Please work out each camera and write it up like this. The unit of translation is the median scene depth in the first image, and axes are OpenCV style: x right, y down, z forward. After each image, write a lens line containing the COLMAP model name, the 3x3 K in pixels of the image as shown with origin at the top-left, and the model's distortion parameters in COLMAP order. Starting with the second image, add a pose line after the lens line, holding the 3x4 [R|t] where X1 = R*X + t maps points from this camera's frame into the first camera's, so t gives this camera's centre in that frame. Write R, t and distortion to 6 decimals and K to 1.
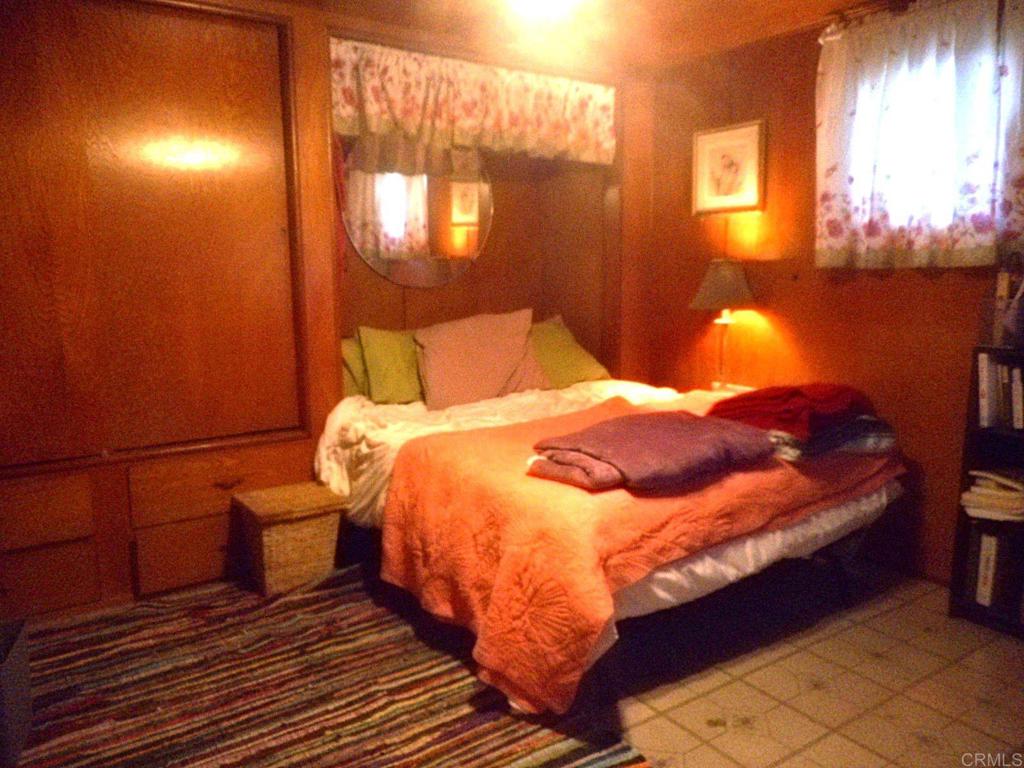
lens RADIAL K [[769.9, 0, 512.0], [0, 769.9, 384.0], [0, 0, 1]] dist [0.003750, -0.000944]
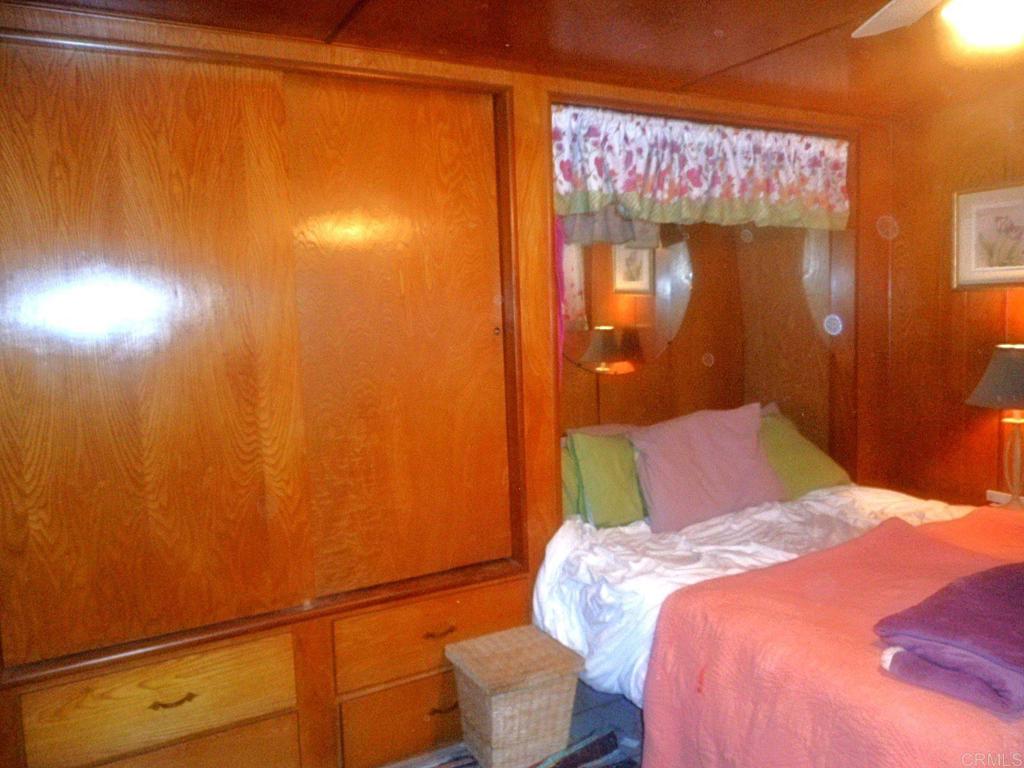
lens RADIAL K [[769.9, 0, 512.0], [0, 769.9, 384.0], [0, 0, 1]] dist [0.003750, -0.000944]
pose [[0.994780, -0.011990, -0.101341, -0.180559], [0.007176, 0.998834, -0.047732, -0.090943], [0.101795, 0.046756, 0.993706, 0.144264]]
